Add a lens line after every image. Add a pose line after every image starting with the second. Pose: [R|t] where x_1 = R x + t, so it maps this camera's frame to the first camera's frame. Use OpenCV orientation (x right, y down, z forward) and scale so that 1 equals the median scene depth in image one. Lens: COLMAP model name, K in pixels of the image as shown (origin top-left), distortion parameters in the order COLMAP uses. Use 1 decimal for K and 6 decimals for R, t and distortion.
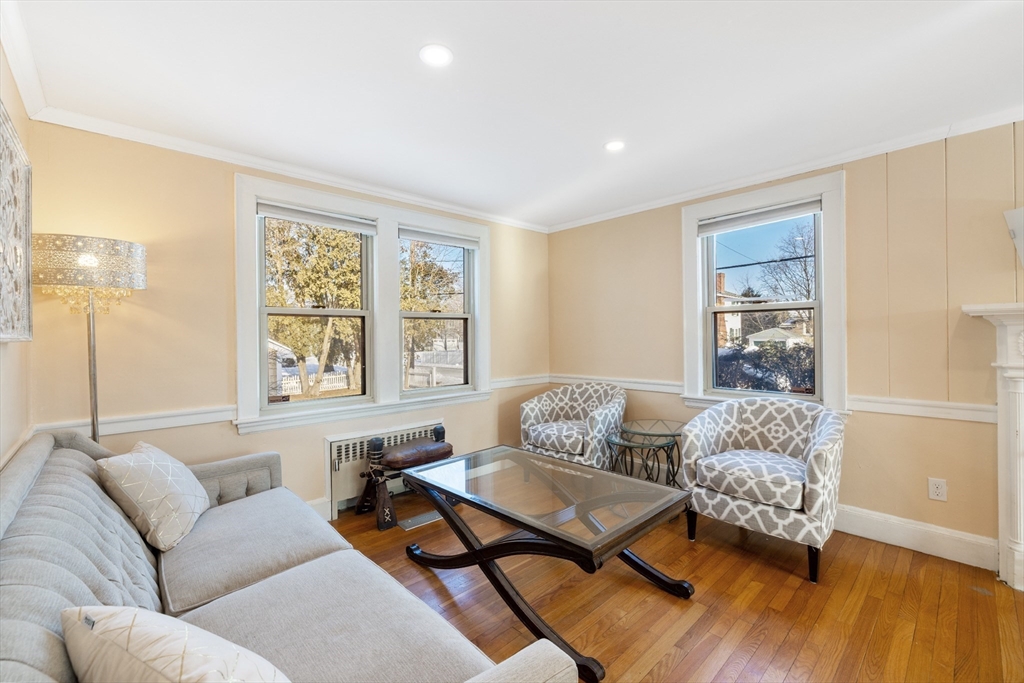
lens RADIAL K [[426.6, 0, 512.0], [0, 426.6, 341.5], [0, 0, 1]] dist [-0.000026, -0.000013]
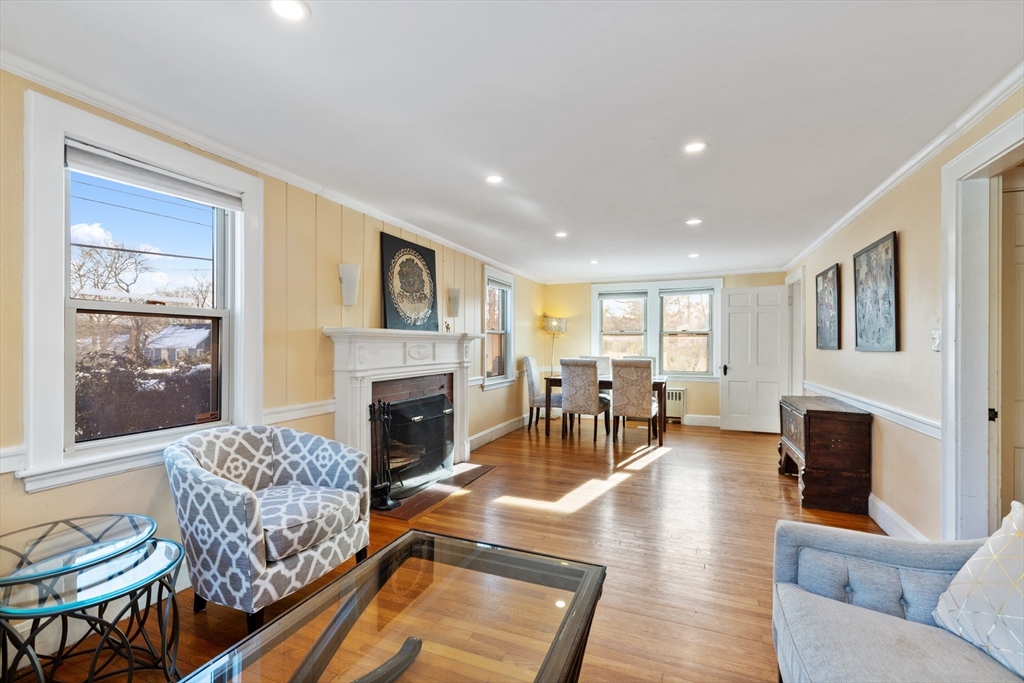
lens RADIAL K [[450.8, 0, 512.0], [0, 450.8, 341.5], [0, 0, 1]] dist [0.000627, 0.000067]
pose [[-0.425320, 0.015345, 0.904913, -0.393650], [0.012143, 0.999863, -0.011247, -0.013246], [-0.904961, 0.006204, -0.425448, 0.930985]]
